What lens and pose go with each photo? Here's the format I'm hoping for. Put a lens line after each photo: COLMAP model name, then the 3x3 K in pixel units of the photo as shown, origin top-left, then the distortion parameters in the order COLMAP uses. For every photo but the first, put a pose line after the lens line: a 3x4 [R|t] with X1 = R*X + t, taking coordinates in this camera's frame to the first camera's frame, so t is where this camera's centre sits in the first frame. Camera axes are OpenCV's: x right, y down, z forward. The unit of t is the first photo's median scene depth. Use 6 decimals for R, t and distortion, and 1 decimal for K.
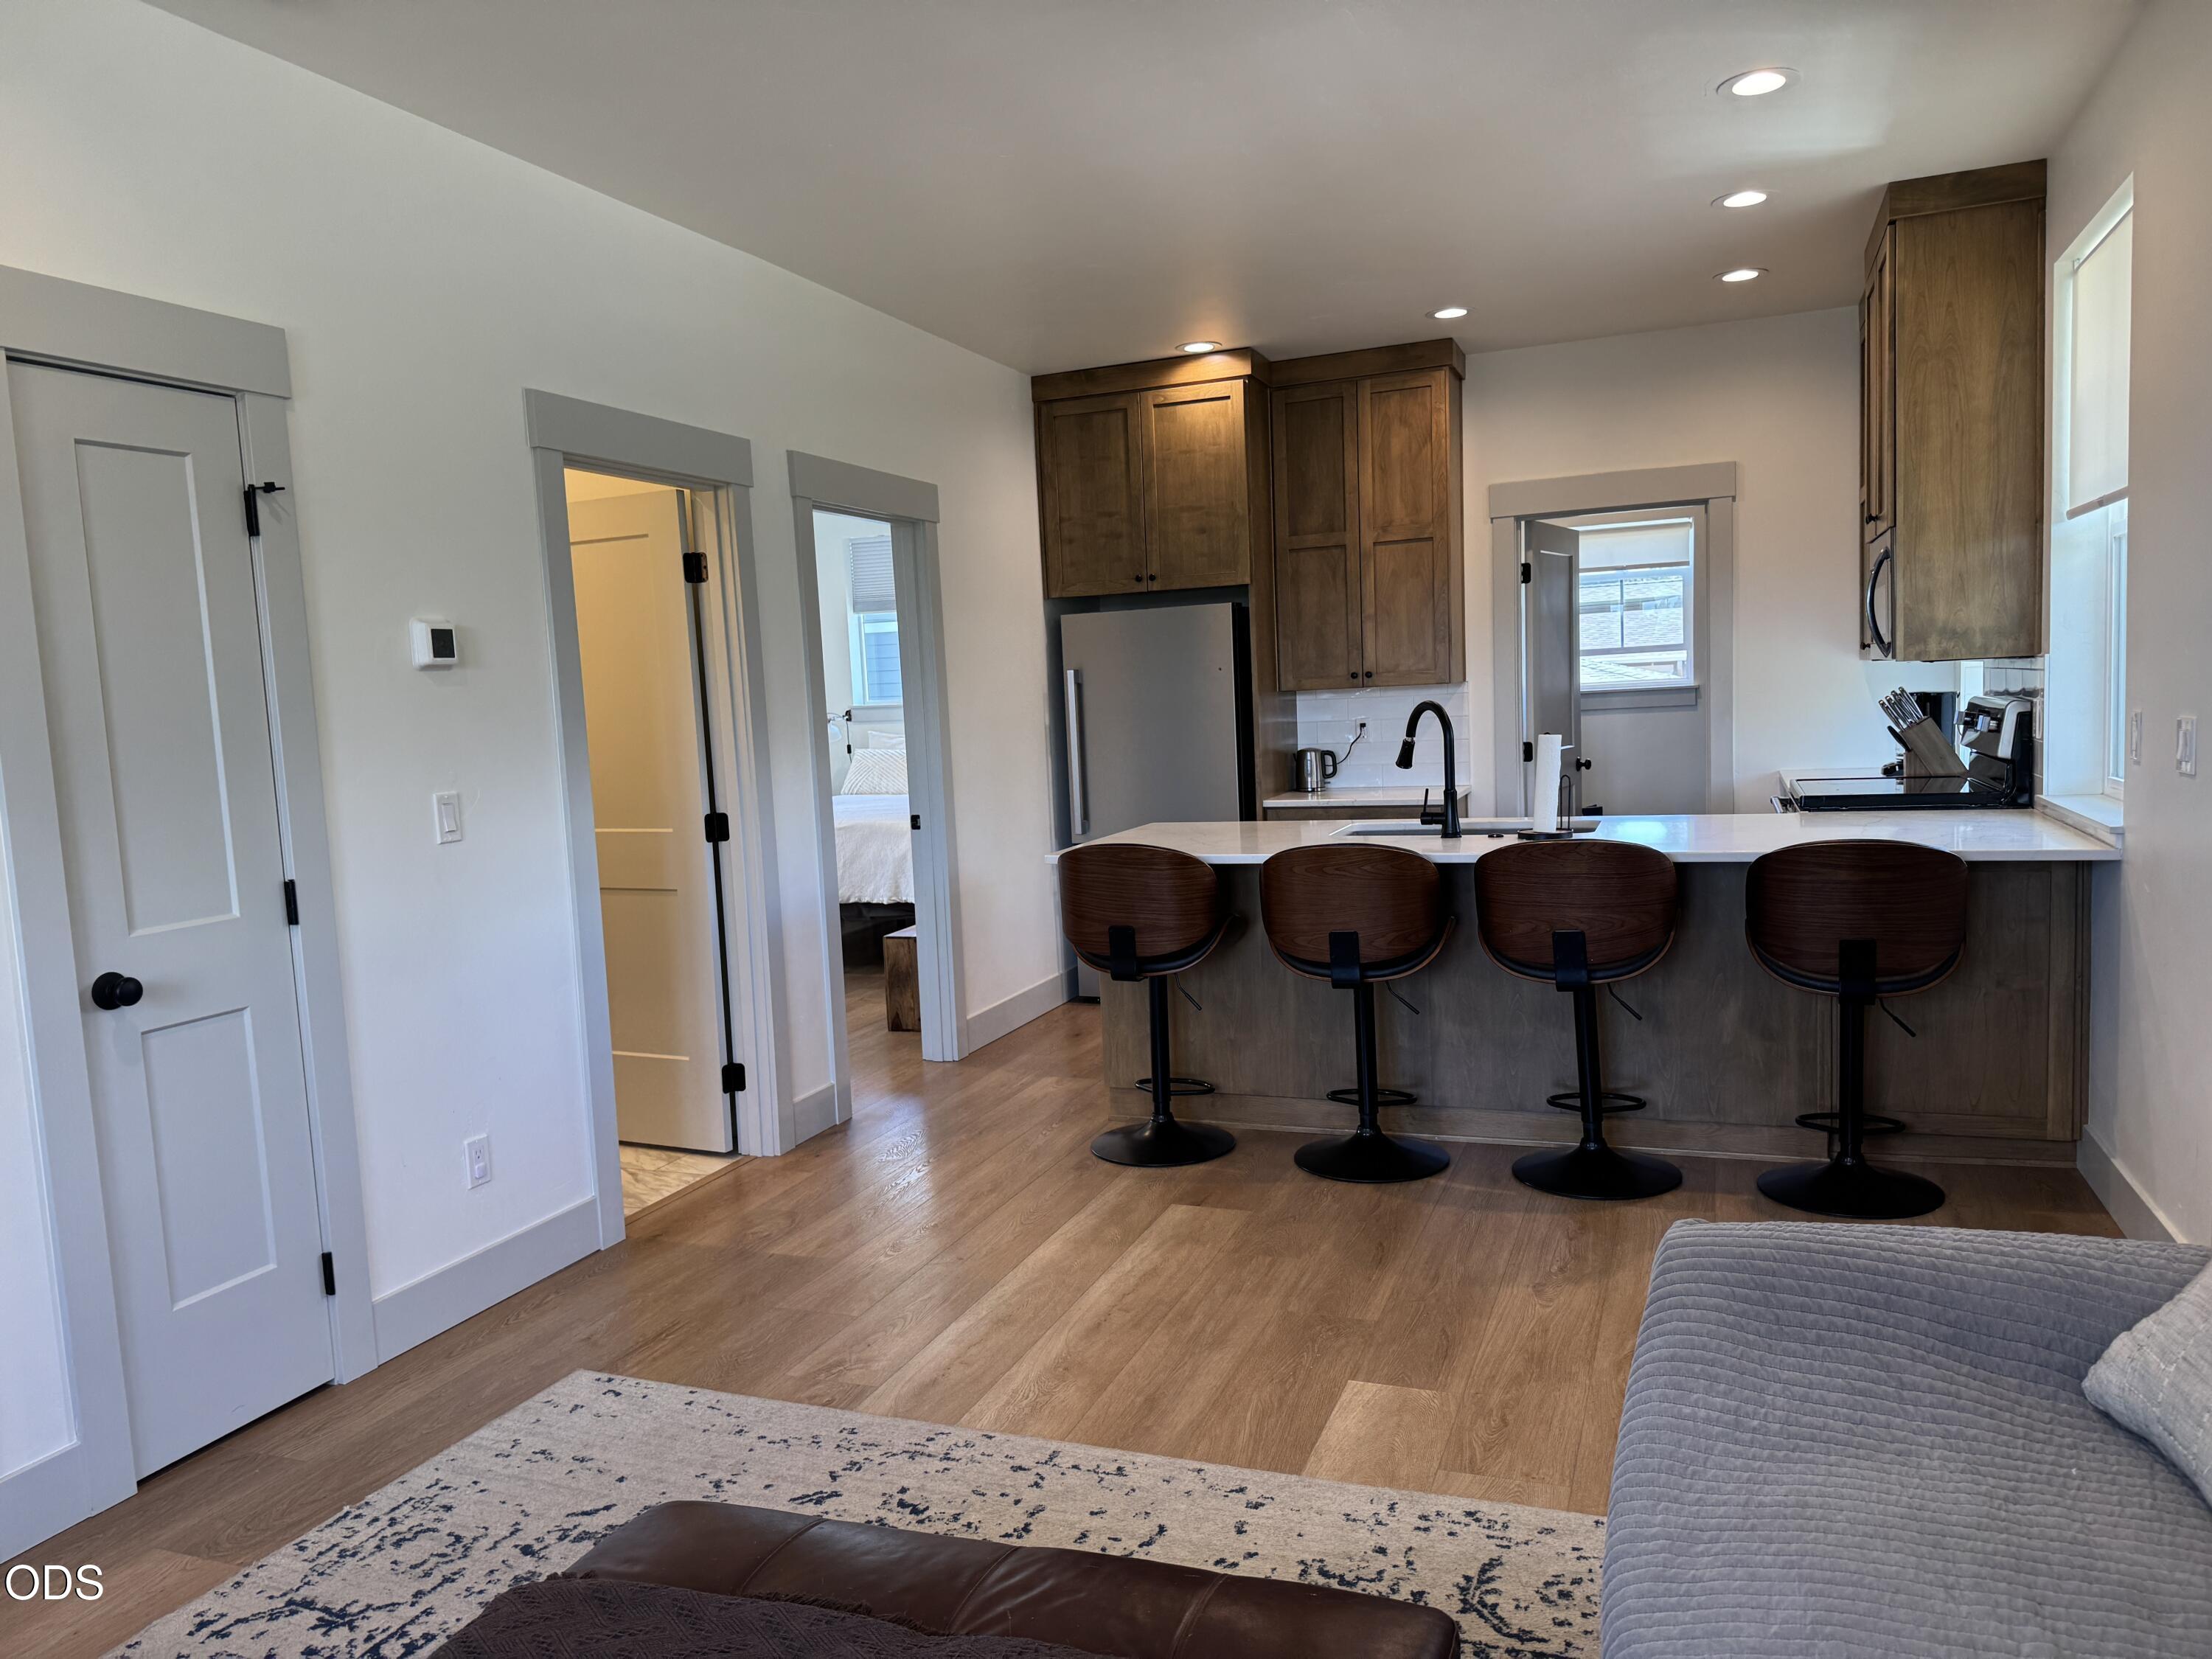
lens RADIAL K [[1568.8, 0, 1118.3], [0, 1568.8, 849.2], [0, 0, 1]] dist [0.049775, -0.089202]
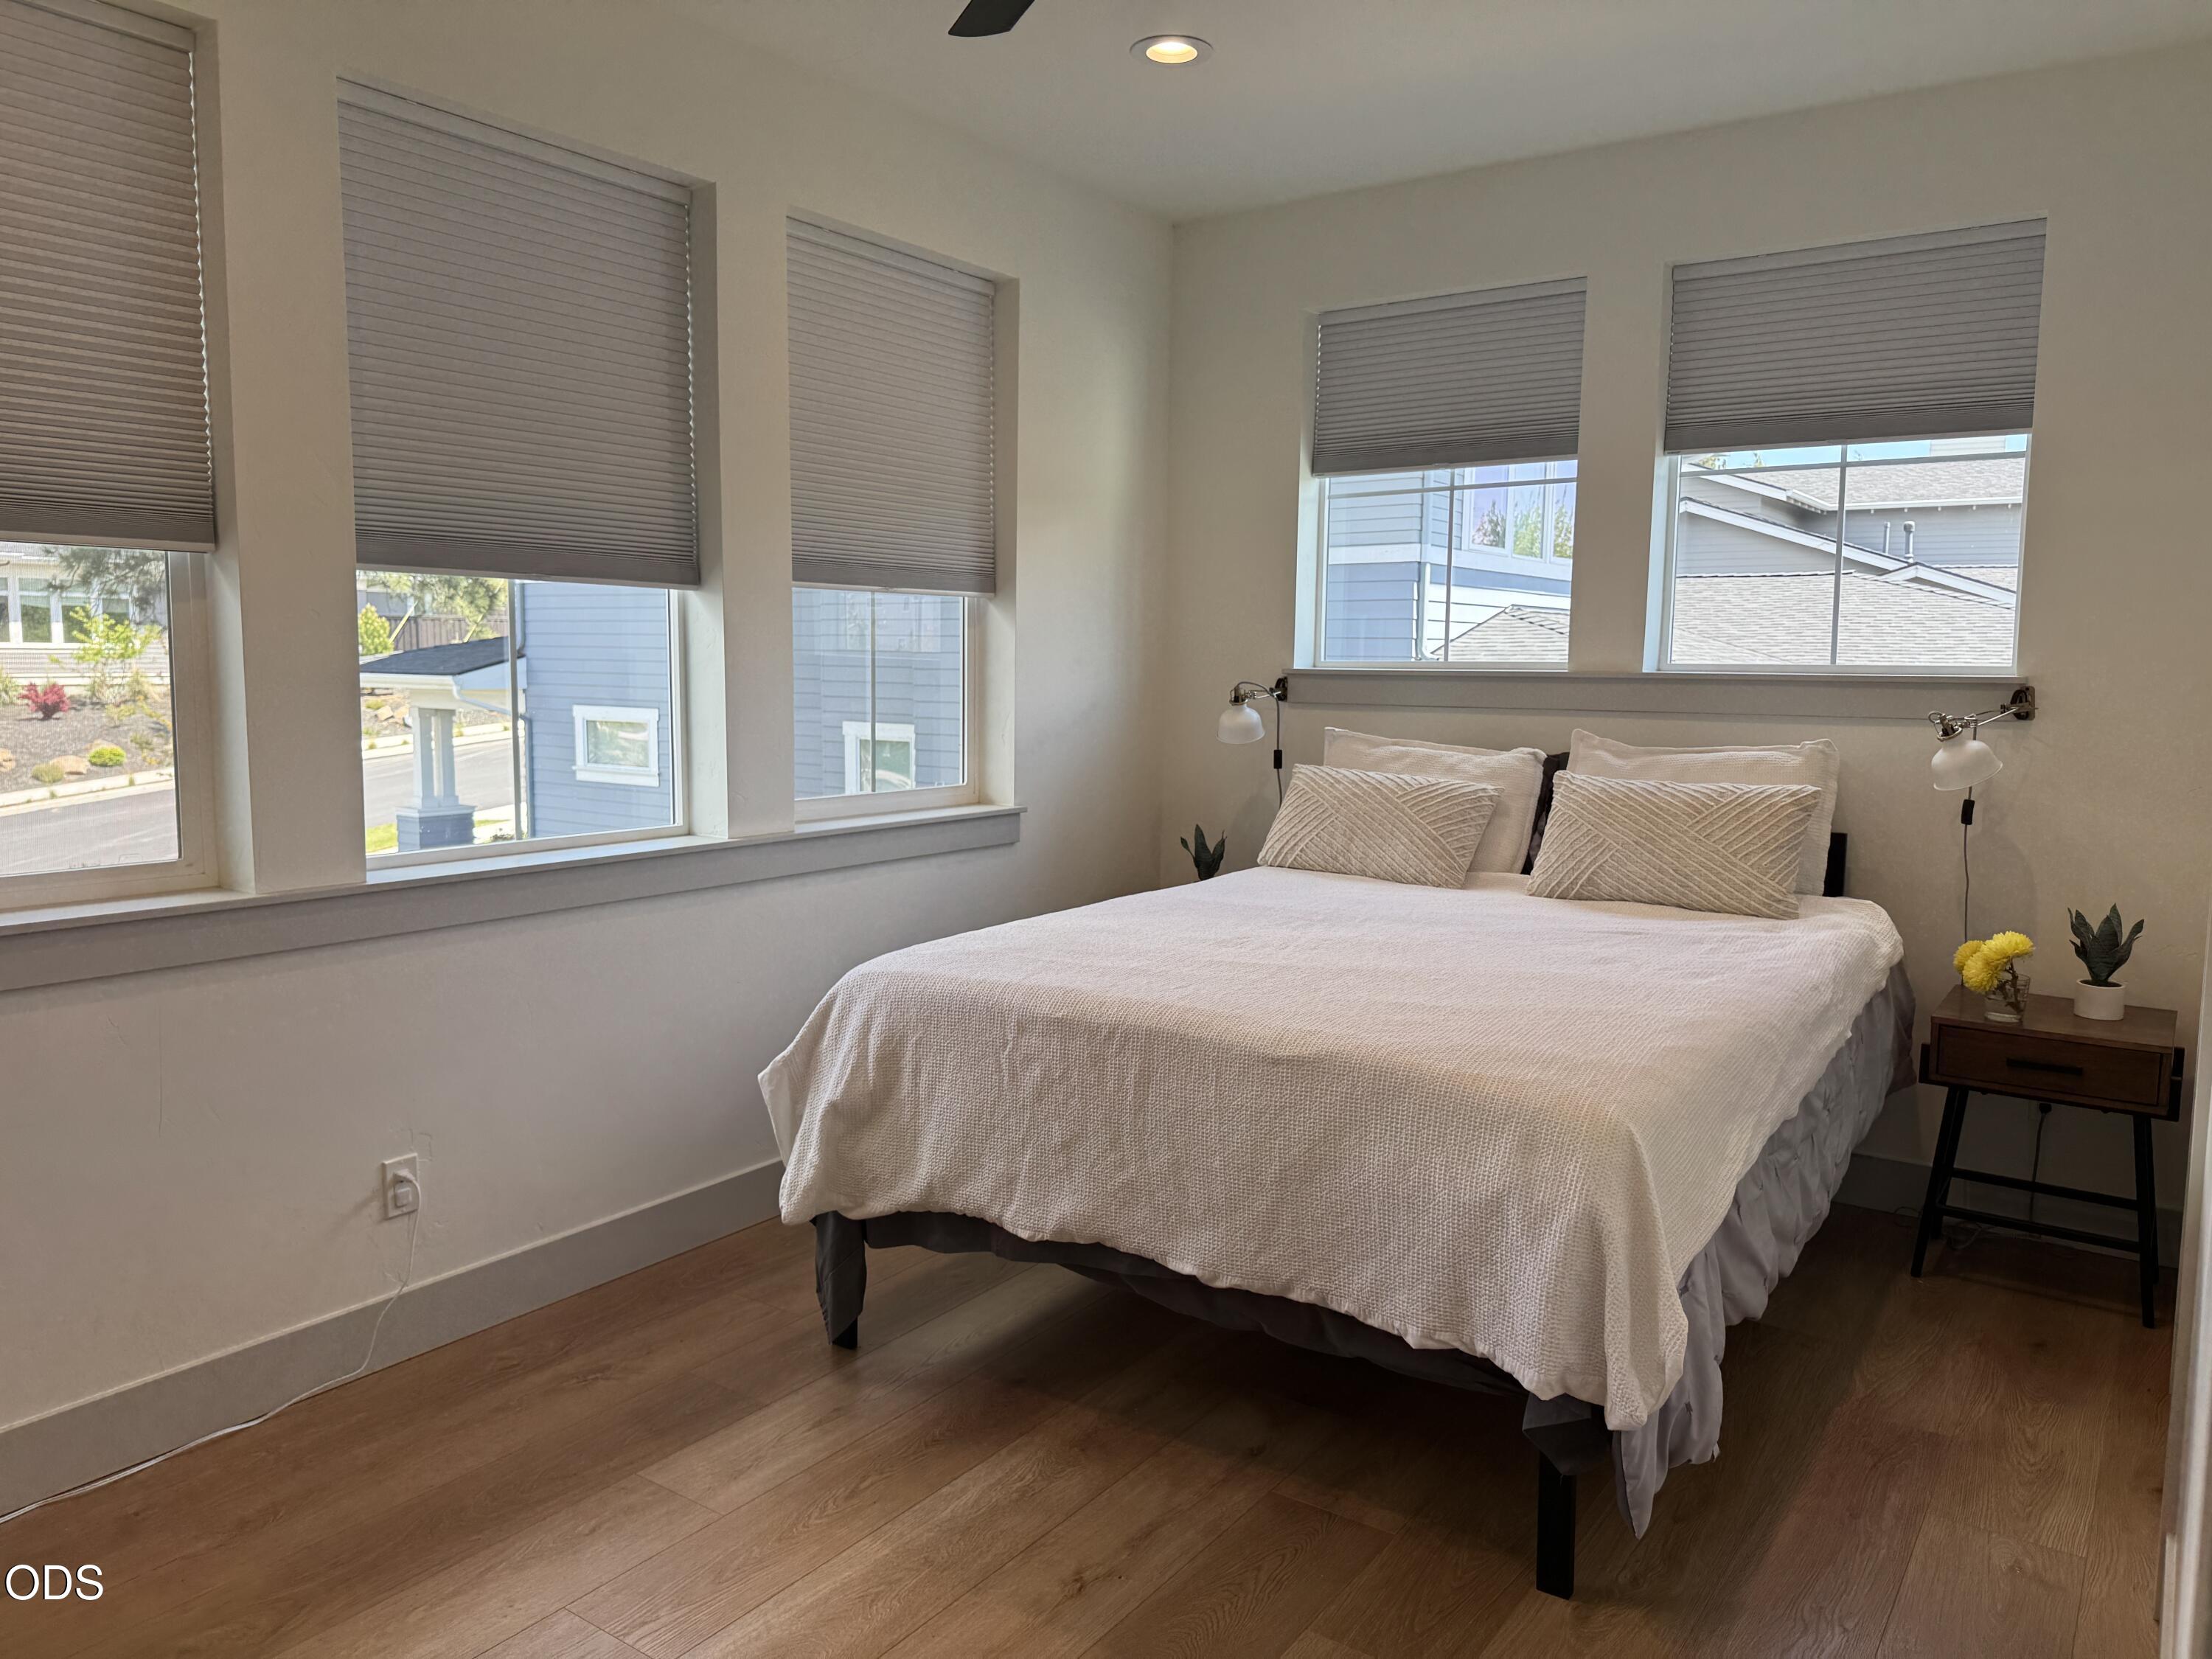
lens RADIAL K [[1568.8, 0, 1103.1], [0, 1568.8, 827.2], [0, 0, 1]] dist [0.049775, -0.089202]
pose [[0.967048, 0.089501, -0.238344, -0.111401], [-0.087381, 0.995985, 0.019469, -0.049579], [0.239129, 0.001999, 0.970986, 0.543623]]
